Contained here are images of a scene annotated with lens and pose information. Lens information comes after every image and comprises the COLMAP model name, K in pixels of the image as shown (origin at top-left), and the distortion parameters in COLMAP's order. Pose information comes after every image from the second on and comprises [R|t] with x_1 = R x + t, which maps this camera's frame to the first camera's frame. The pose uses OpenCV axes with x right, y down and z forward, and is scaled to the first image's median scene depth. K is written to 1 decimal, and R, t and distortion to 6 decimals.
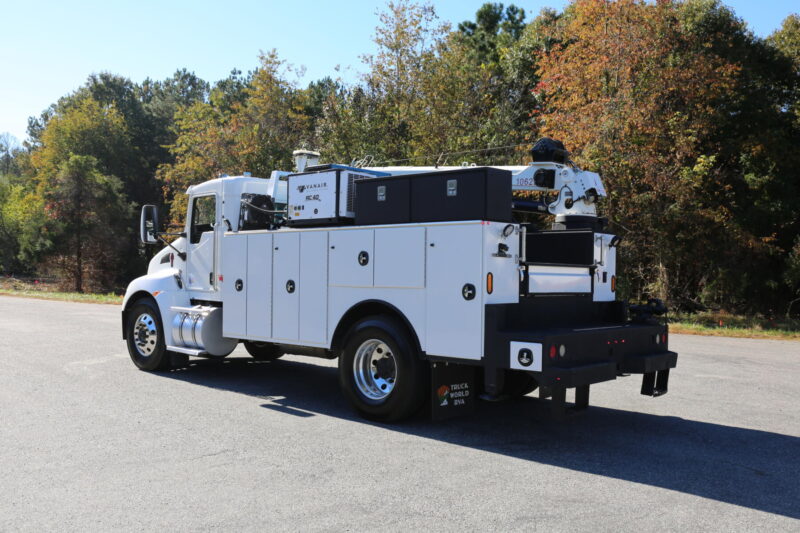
lens RADIAL K [[753.1, 0, 397.4], [0, 753.1, 266.9], [0, 0, 1]] dist [-0.056055, 0.119029]
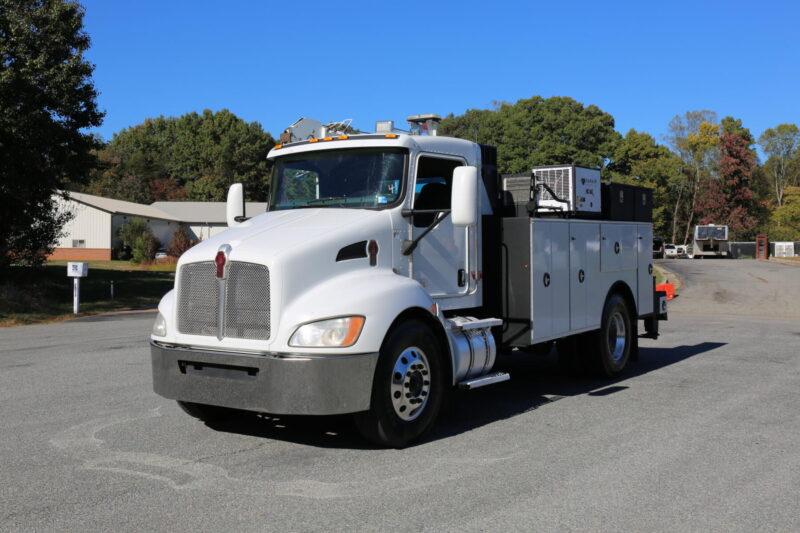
lens RADIAL K [[876.1, 0, 400.0], [0, 876.1, 266.5], [0, 0, 1]] dist [0.004392, 0.034705]
pose [[-0.143461, -0.032980, 0.989106, -1.304879], [0.005756, 0.999400, 0.034158, -0.029348], [-0.989639, 0.010593, -0.143185, 1.438375]]
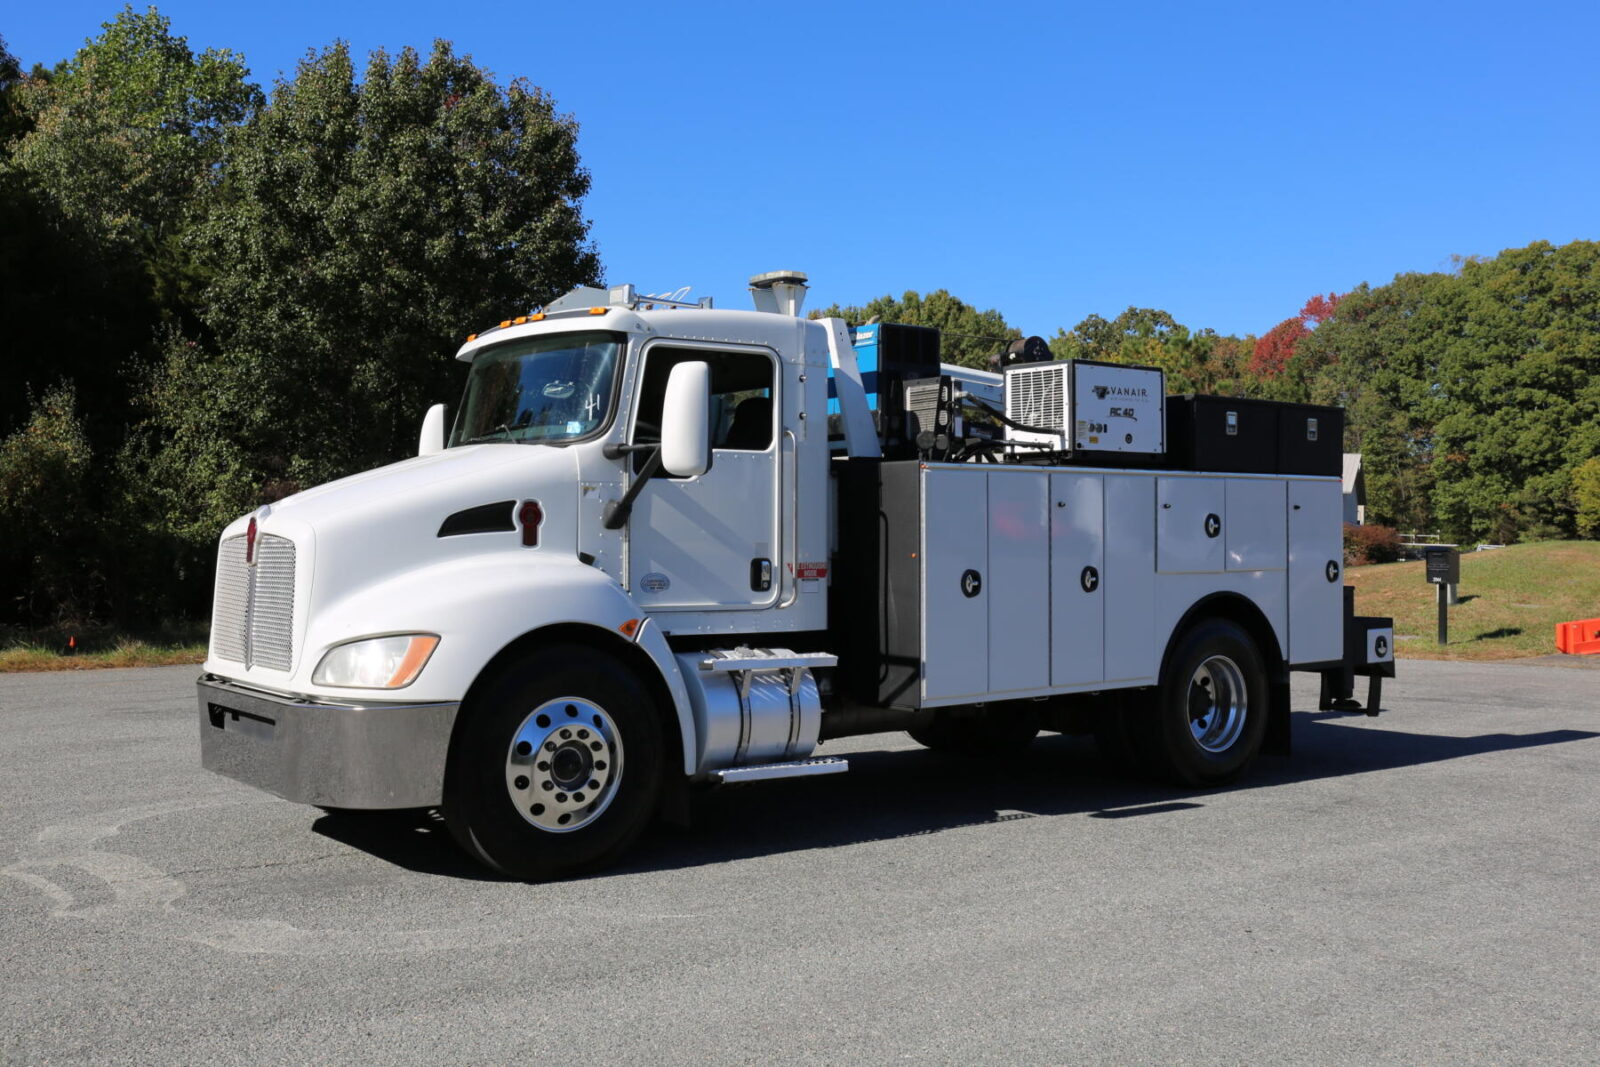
lens RADIAL K [[1579.6, 0, 800.0], [0, 1579.6, 533.5], [0, 0, 1]] dist [-0.052772, 0.154627]
pose [[0.163136, -0.009829, 0.986555, -1.262594], [-0.001016, 0.999948, 0.010131, -0.016045], [-0.986603, -0.002655, 0.163117, 1.037201]]
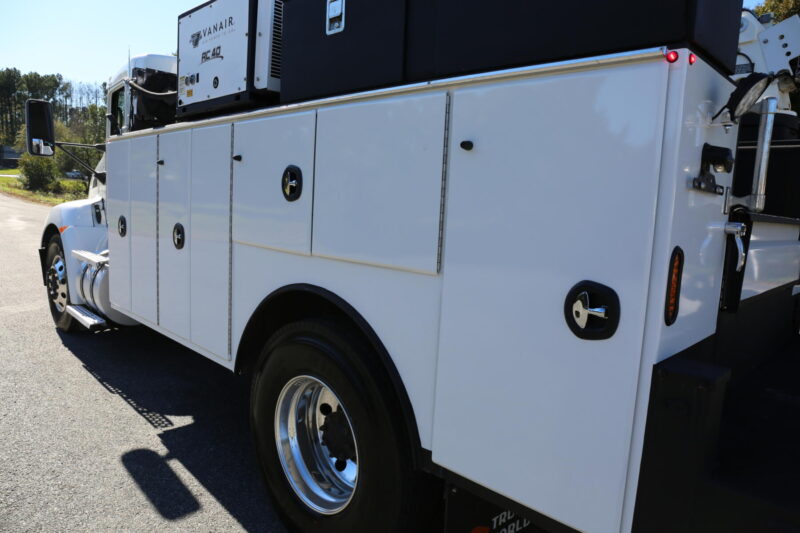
lens RADIAL K [[540.1, 0, 397.5], [0, 540.1, 266.7], [0, 0, 1]] dist [-0.097786, 0.067939]
pose [[0.998355, 0.041892, -0.039154, 0.023776], [-0.036687, 0.991438, 0.125319, -0.004657], [0.044069, -0.123676, 0.991344, 0.652260]]
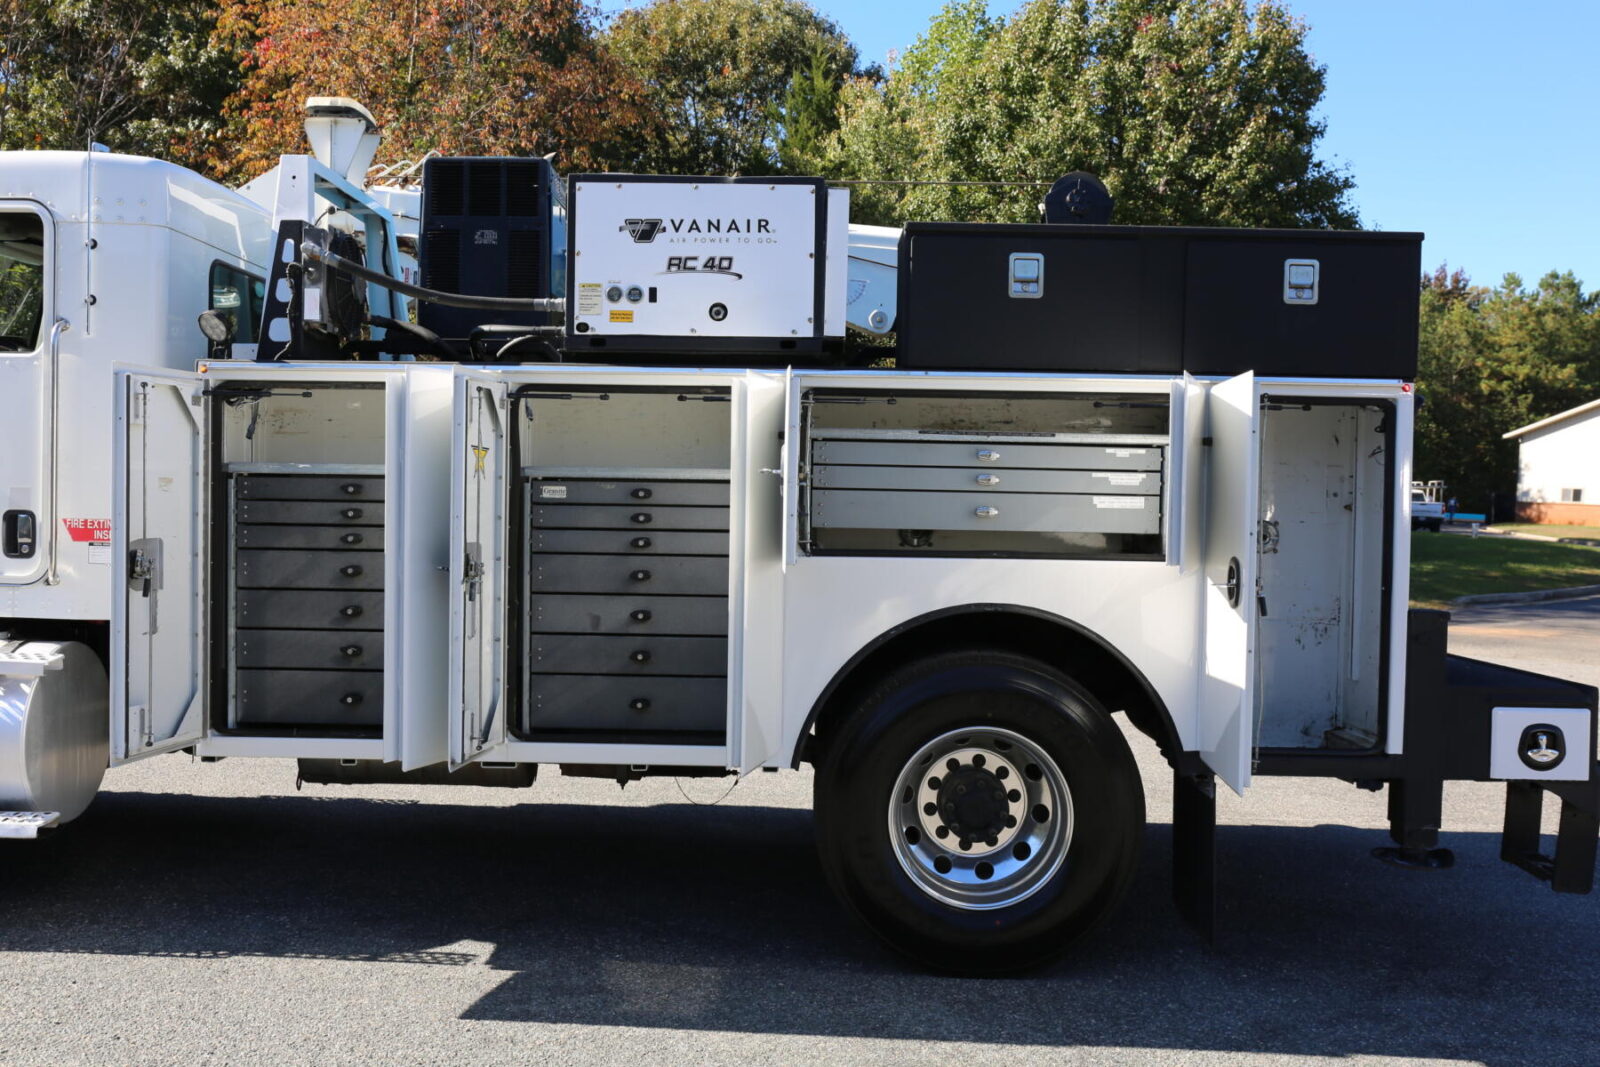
lens RADIAL K [[1506.1, 0, 794.7], [0, 1506.1, 534.2], [0, 0, 1]] dist [-0.056055, 0.119029]
pose [[0.749540, -0.013874, 0.661814, -0.474878], [-0.013213, 0.999268, 0.035913, -0.007683], [-0.661827, -0.035663, 0.748807, 0.526107]]
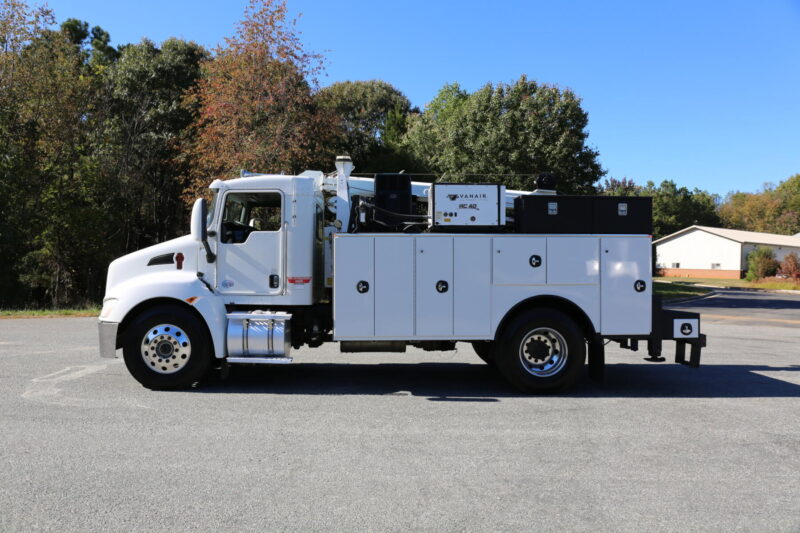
lens RADIAL K [[611.9, 0, 393.7], [0, 611.9, 267.0], [0, 0, 1]] dist [-0.102483, 0.109482]
pose [[0.720765, -0.004669, 0.693164, -0.815903], [0.002803, 0.999989, 0.003822, -0.005748], [-0.693174, -0.000812, 0.720770, 0.420959]]
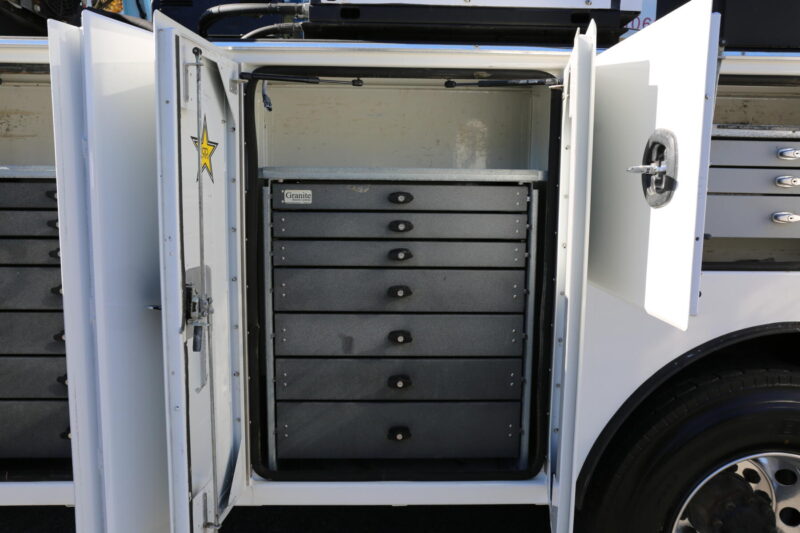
lens RADIAL K [[660.9, 0, 399.8], [0, 660.9, 263.3], [0, 0, 1]] dist [-0.074241, 0.095133]
pose [[0.724457, -0.081241, 0.684516, -0.281098], [-0.007095, 0.992099, 0.125256, -0.007634], [-0.689284, -0.095599, 0.718157, 0.850424]]
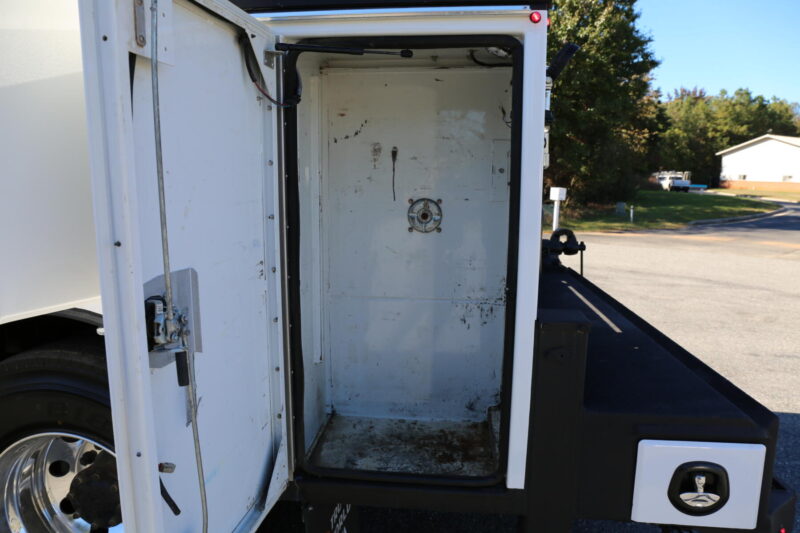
lens RADIAL K [[540.1, 0, 397.5], [0, 540.1, 266.7], [0, 0, 1]] dist [-0.097786, 0.067939]
pose [[0.809945, -0.100444, 0.577841, -0.032595], [0.000762, 0.985405, 0.170223, -0.003321], [-0.586506, -0.137431, 0.798200, 0.702689]]
